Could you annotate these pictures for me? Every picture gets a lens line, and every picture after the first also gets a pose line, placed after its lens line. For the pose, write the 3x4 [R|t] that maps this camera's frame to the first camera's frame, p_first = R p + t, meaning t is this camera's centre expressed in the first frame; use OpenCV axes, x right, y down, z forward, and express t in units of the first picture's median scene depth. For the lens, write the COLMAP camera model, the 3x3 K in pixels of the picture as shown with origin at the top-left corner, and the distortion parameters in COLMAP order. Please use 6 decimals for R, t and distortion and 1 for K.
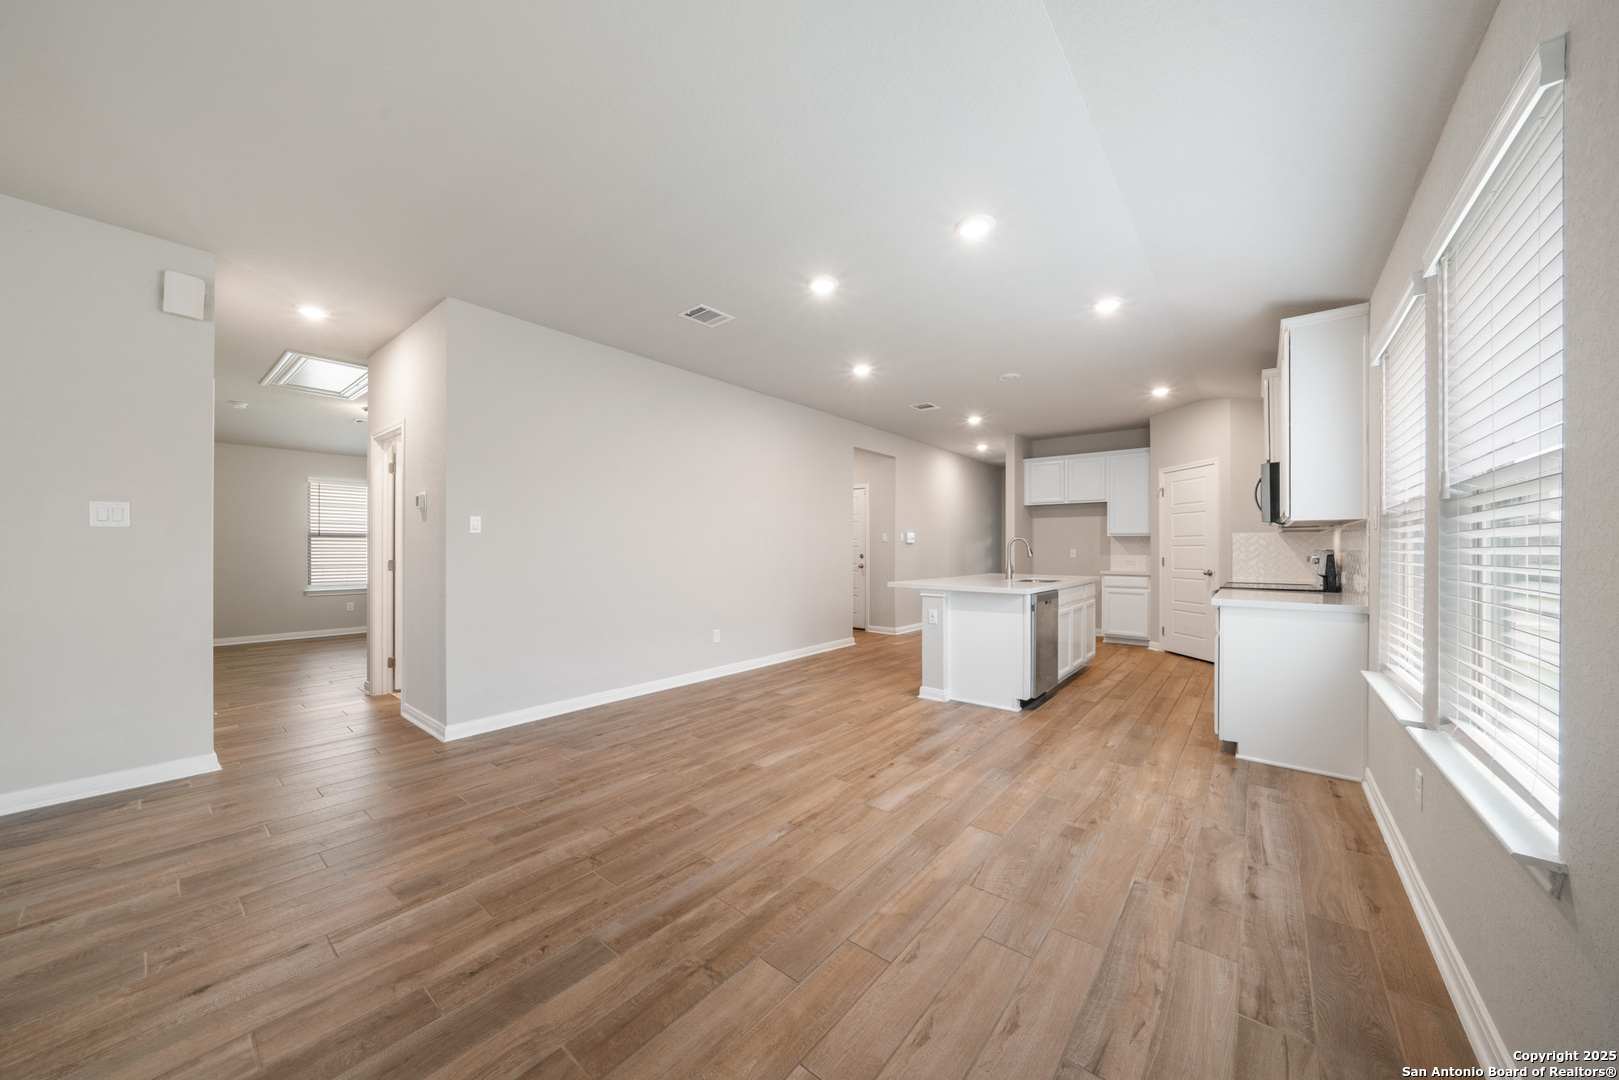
lens RADIAL K [[559.4, 0, 805.1], [0, 559.4, 545.4], [0, 0, 1]] dist [-0.004649, -0.000130]
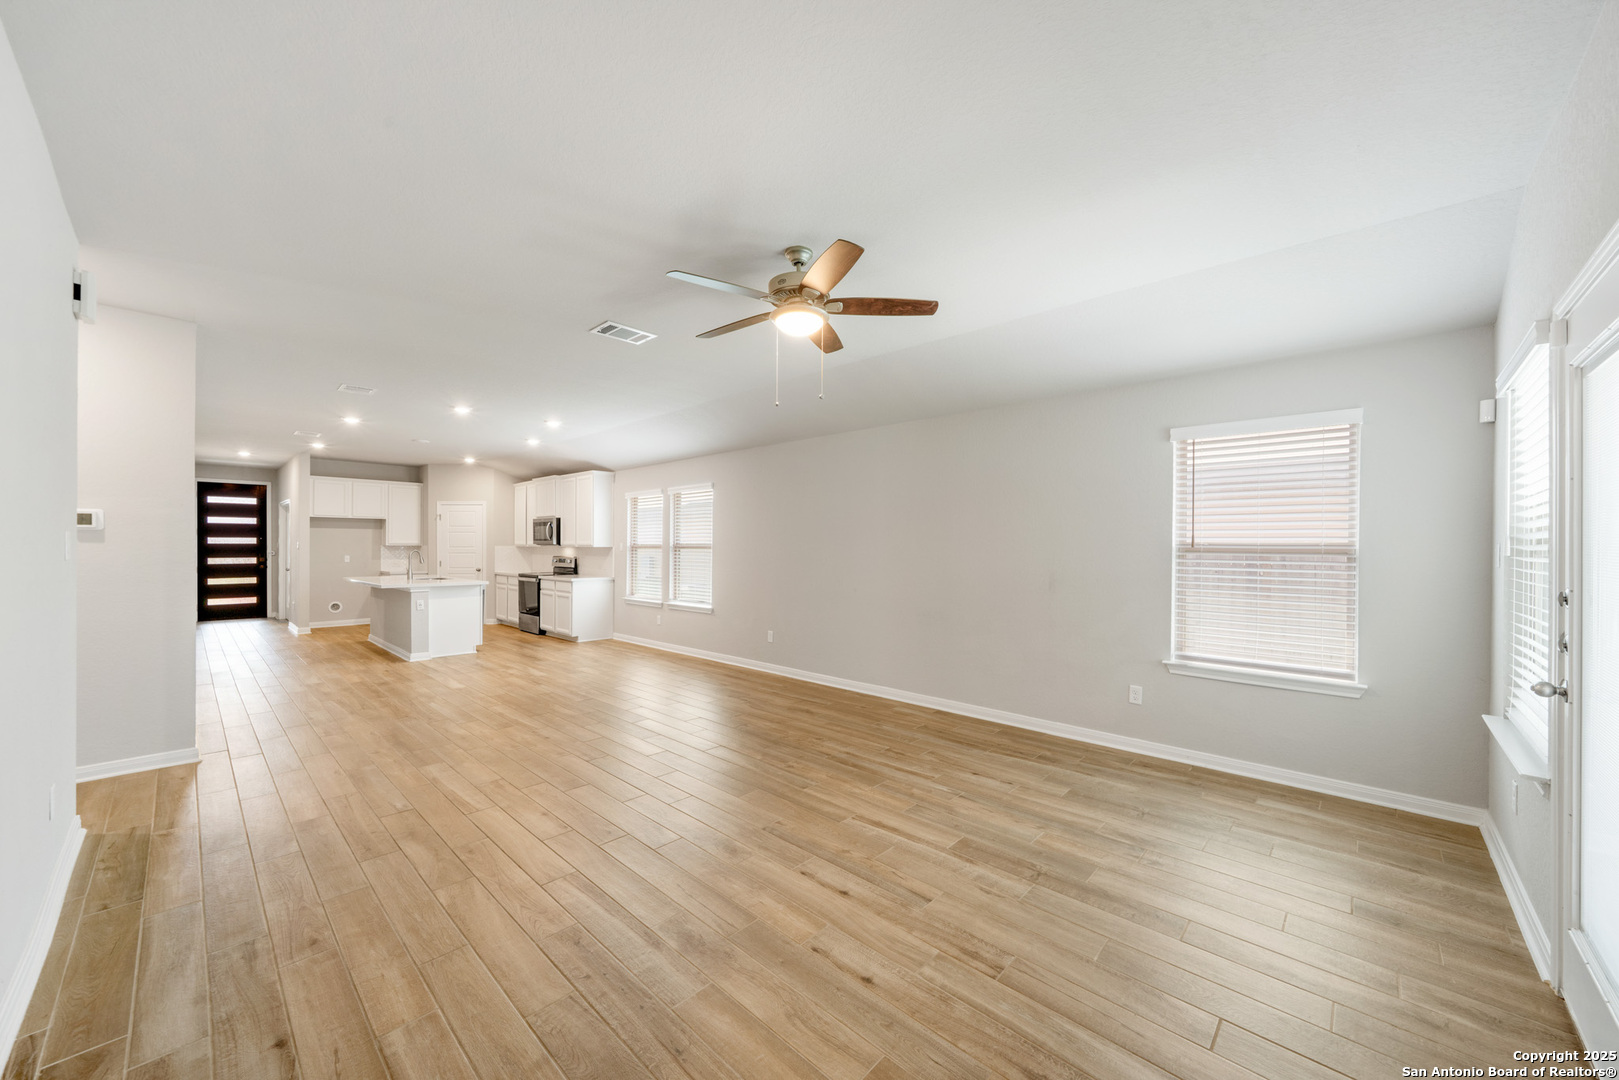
lens RADIAL K [[594.6, 0, 808.2], [0, 594.6, 548.4], [0, 0, 1]] dist [-0.004389, -0.000062]
pose [[0.070473, -0.003863, 0.997506, -1.618577], [-0.009253, 0.999947, 0.004526, -0.051719], [-0.997471, -0.009548, 0.070433, -0.181526]]
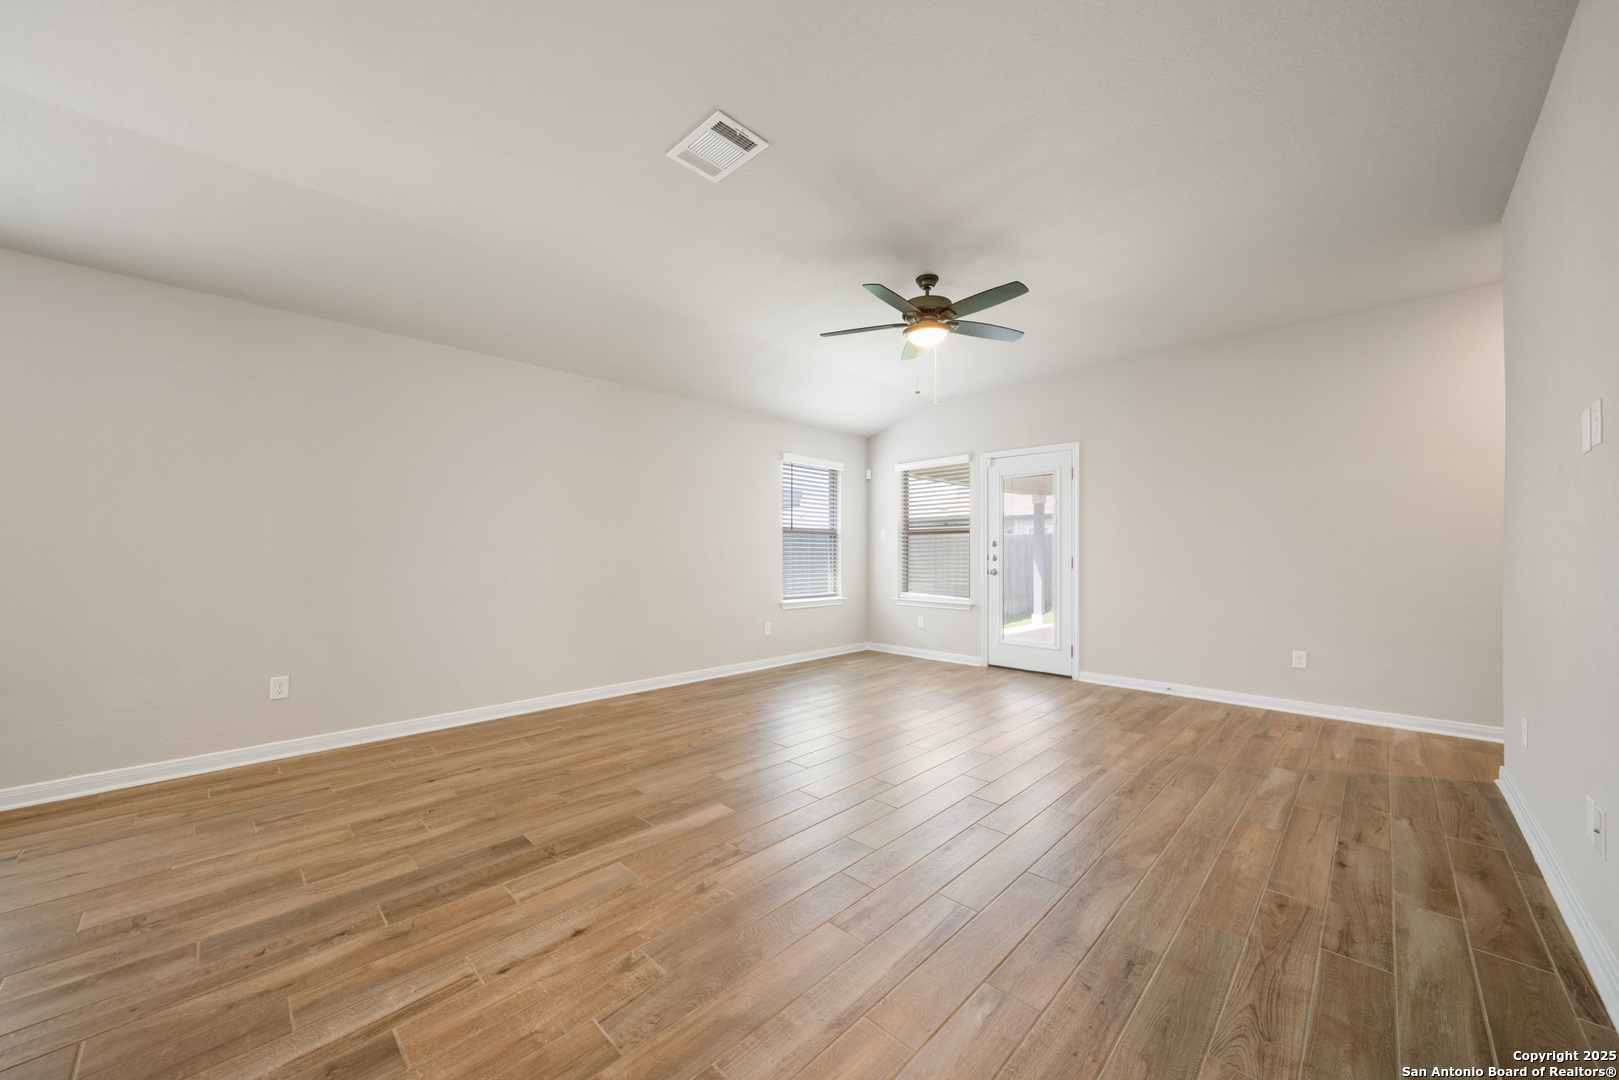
lens RADIAL K [[589.4, 0, 807.5], [0, 589.4, 550.0], [0, 0, 1]] dist [-0.003439, 0.000101]
pose [[-0.996142, -0.002660, 0.087715, -0.698623], [-0.003384, 0.999961, -0.008112, 0.019848], [-0.087690, -0.008378, -0.996113, 0.905366]]
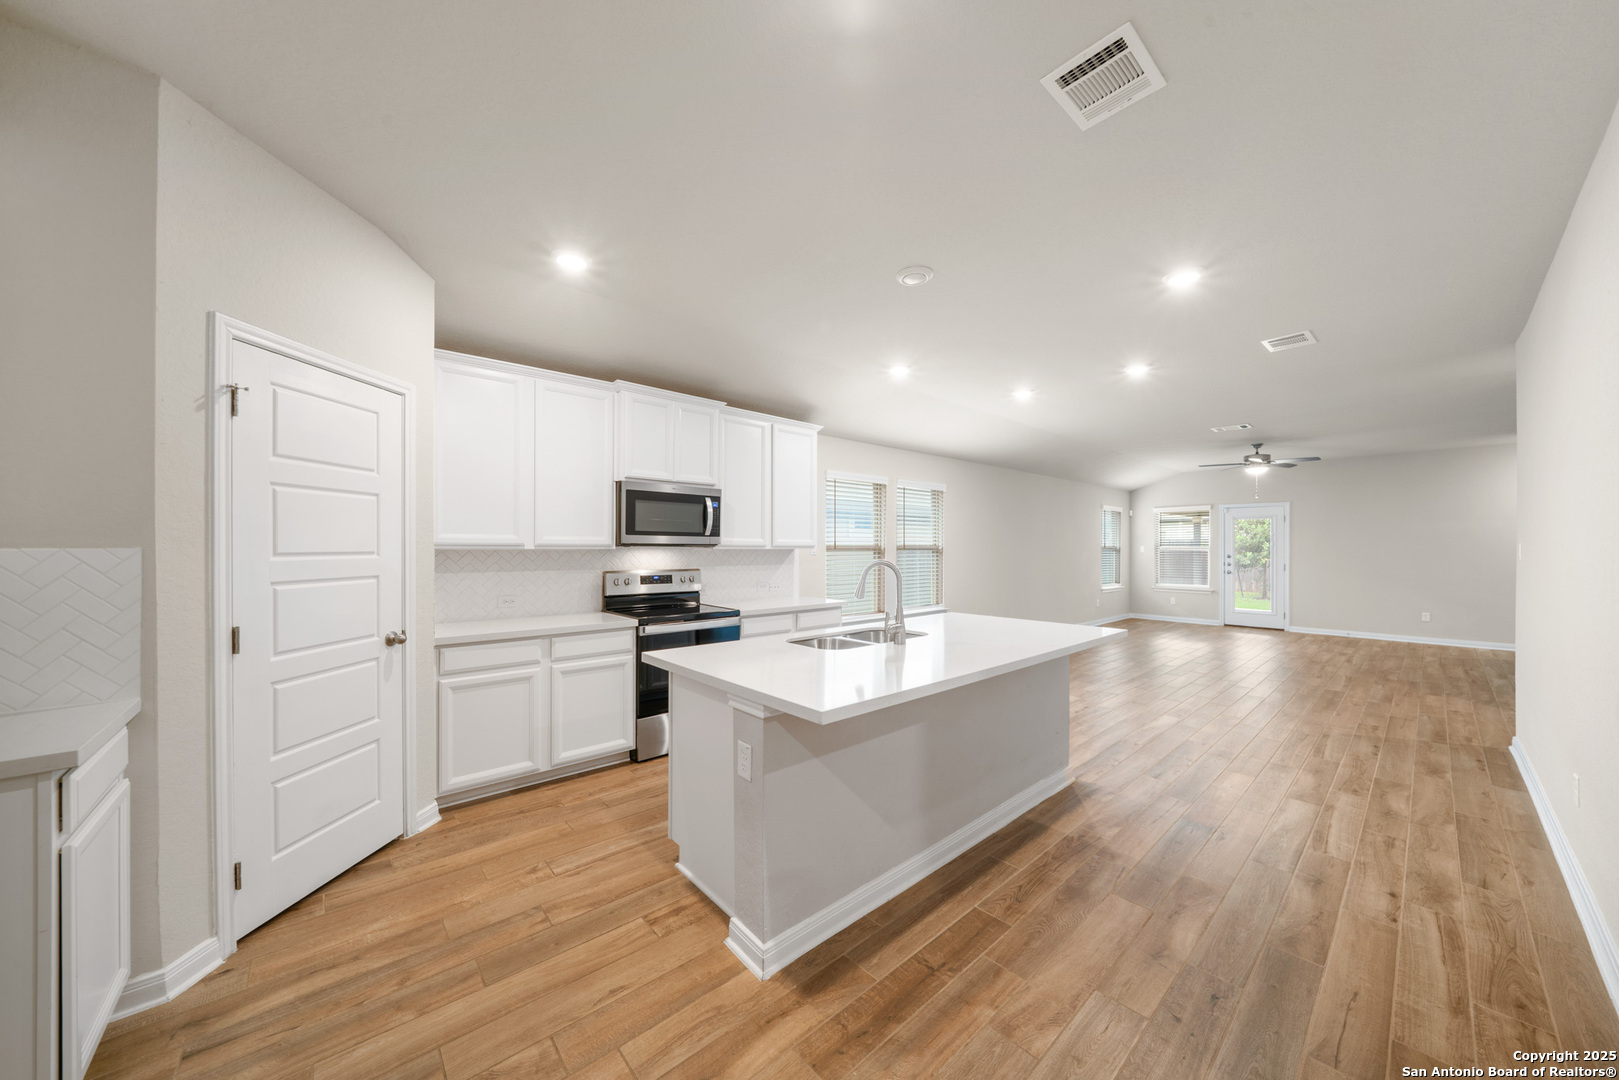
lens RADIAL K [[553.3, 0, 807.8], [0, 553.3, 546.9], [0, 0, 1]] dist [-0.005630, -0.000050]
pose [[-0.986750, -0.003534, 0.162208, 0.550612], [-0.004452, 0.999976, -0.005301, -0.035678], [-0.162186, -0.005953, -0.986742, 2.266442]]
